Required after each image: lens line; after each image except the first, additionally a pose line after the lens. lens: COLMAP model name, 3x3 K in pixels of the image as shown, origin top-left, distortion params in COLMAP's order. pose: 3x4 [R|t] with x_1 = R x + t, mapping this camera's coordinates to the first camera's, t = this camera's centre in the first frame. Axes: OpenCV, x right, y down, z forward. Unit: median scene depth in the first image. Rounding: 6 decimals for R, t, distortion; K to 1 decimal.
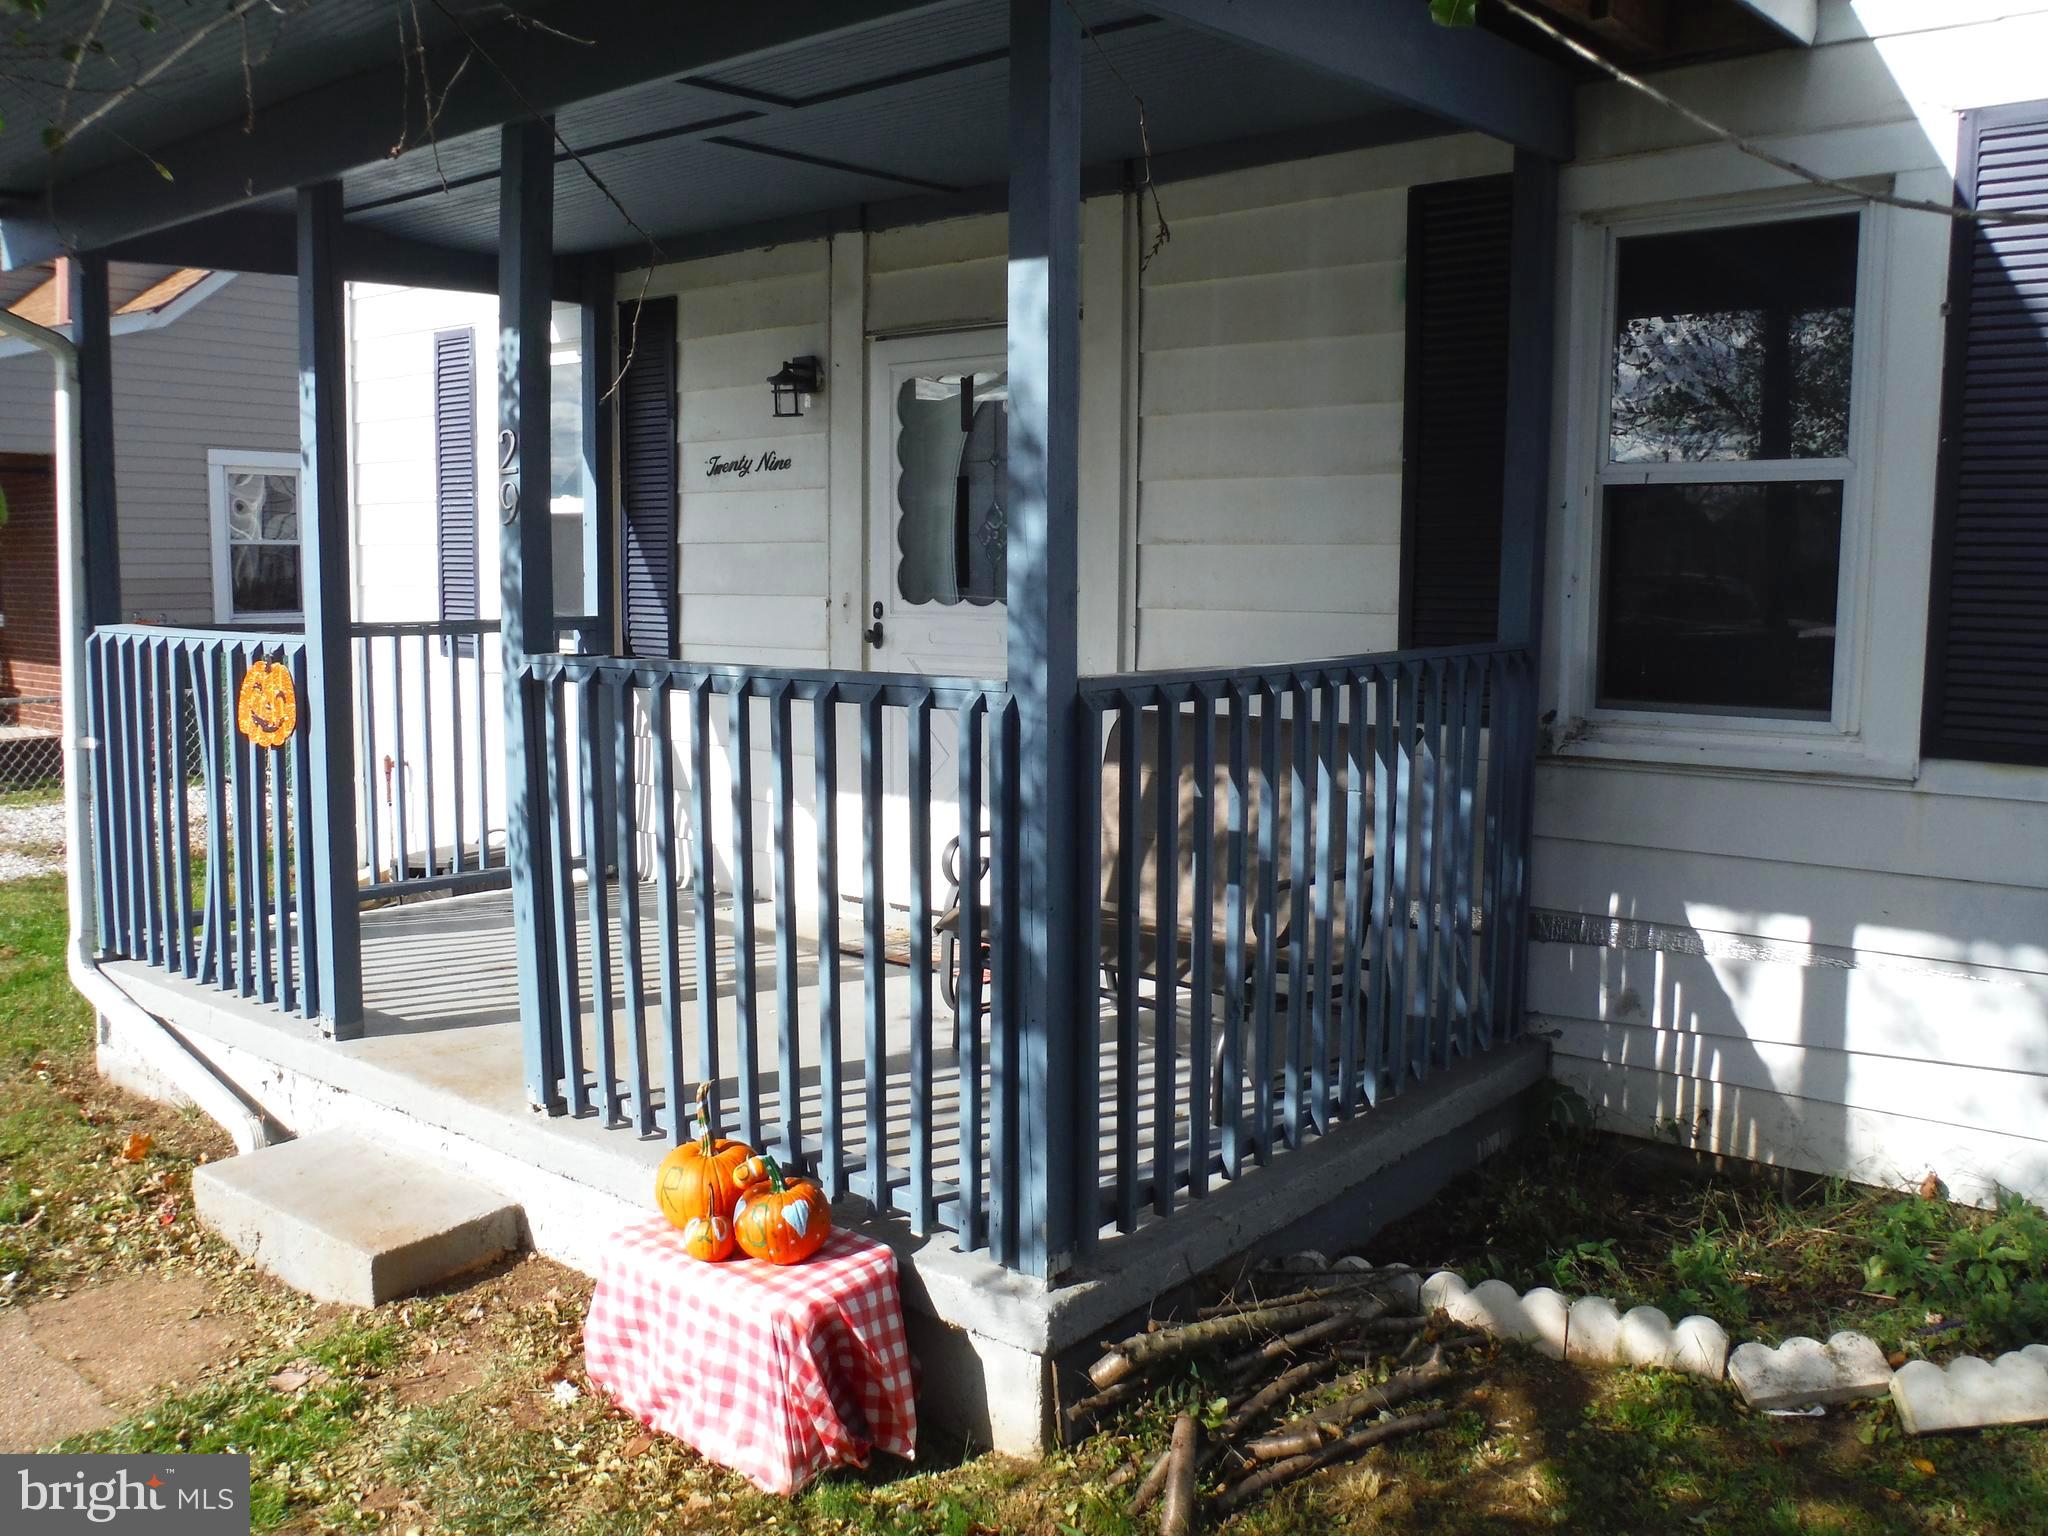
lens RADIAL K [[1723.6, 0, 1025.8], [0, 1723.6, 768.5], [0, 0, 1]] dist [-0.086357, 0.050683]
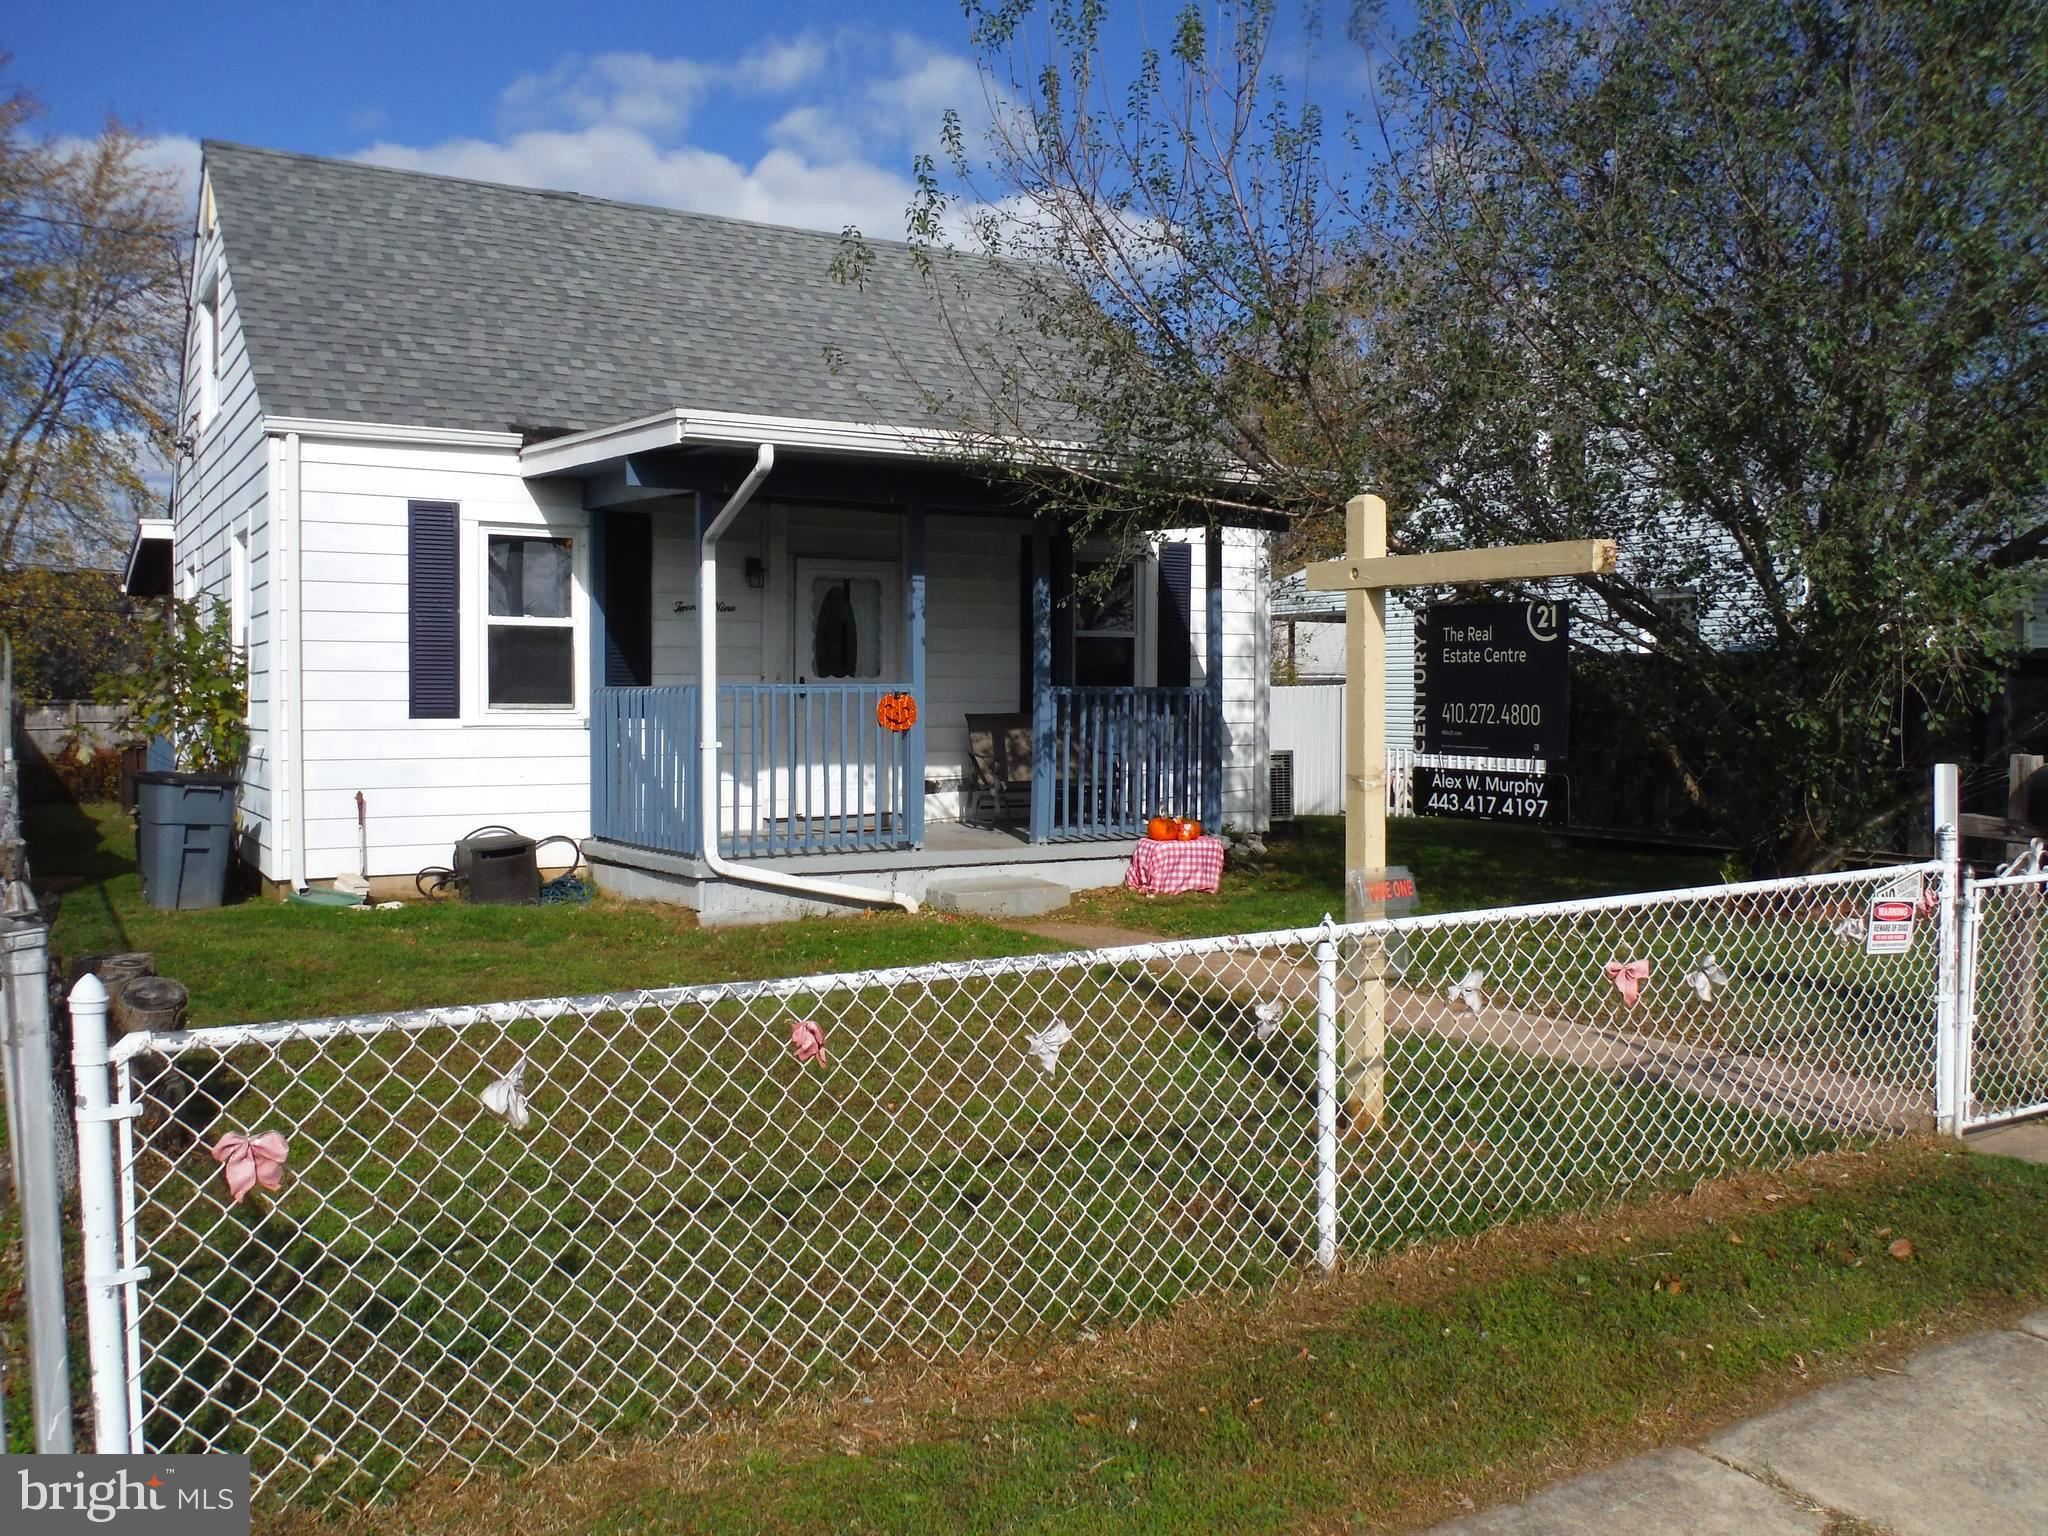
lens RADIAL K [[1723.6, 0, 1013.0], [0, 1723.6, 767.3], [0, 0, 1]] dist [-0.086357, 0.050683]
pose [[0.332075, -0.044130, 0.942220, -2.076127], [0.110106, 0.993890, 0.007744, 0.029401], [-0.936805, 0.101172, 0.334904, 0.039303]]
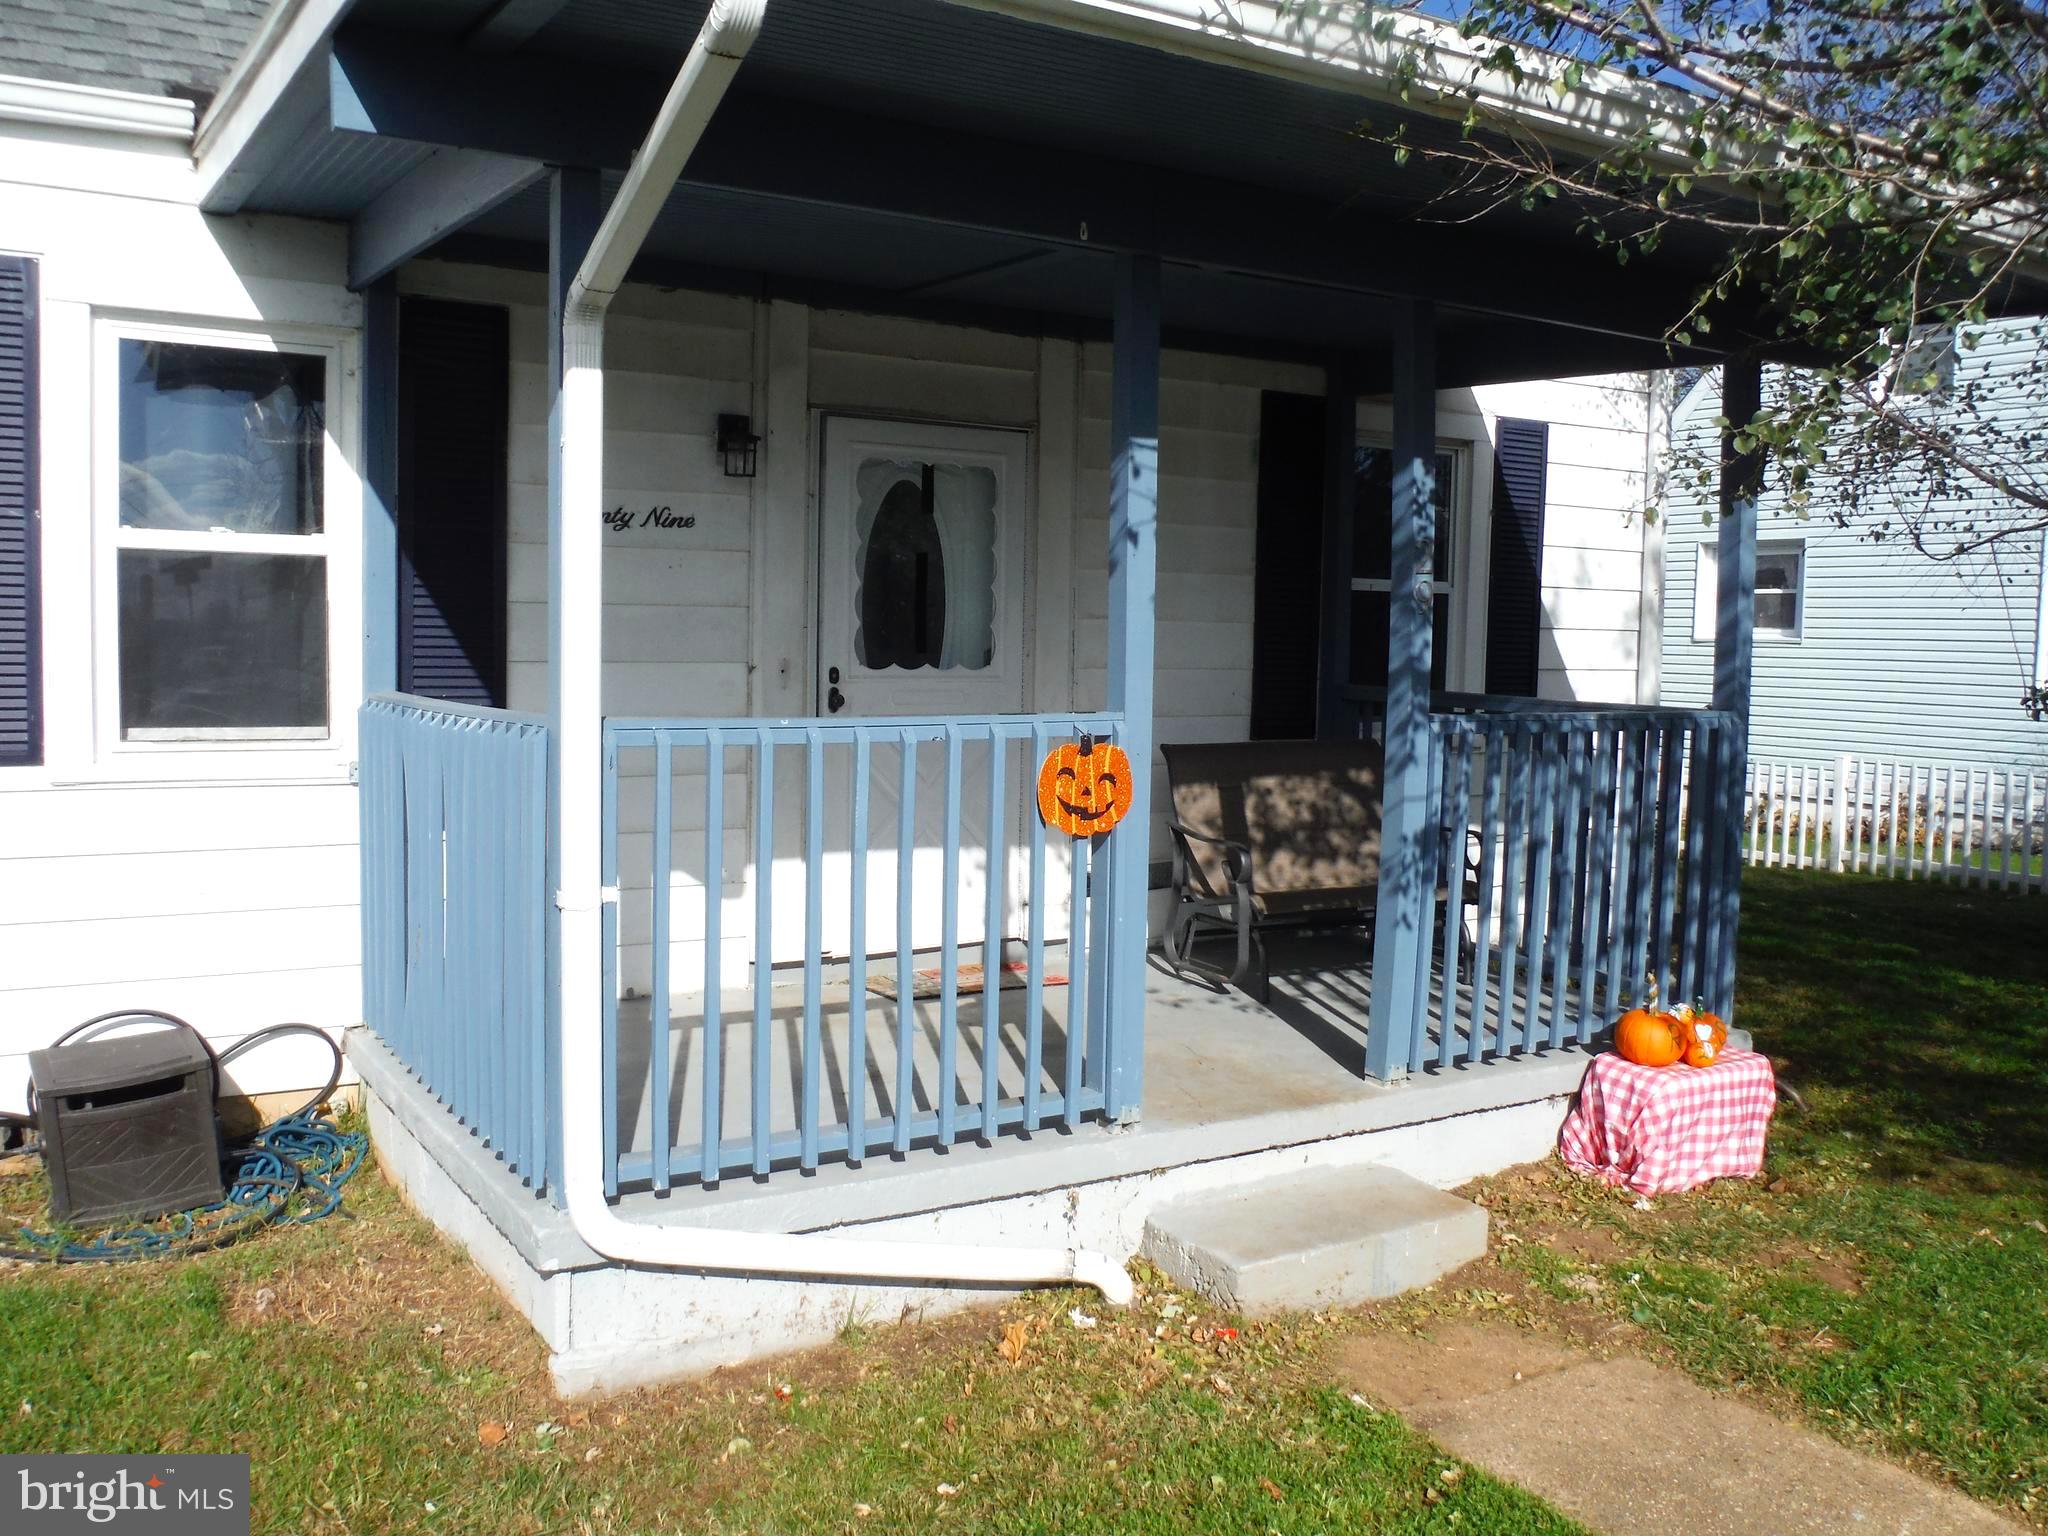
lens RADIAL K [[1723.6, 0, 1015.8], [0, 1723.6, 757.9], [0, 0, 1]] dist [-0.086357, 0.050683]
pose [[0.338694, -0.067197, 0.938494, -1.039697], [0.093783, 0.994890, 0.037390, -0.072337], [-0.936211, 0.075351, 0.343265, 0.557453]]
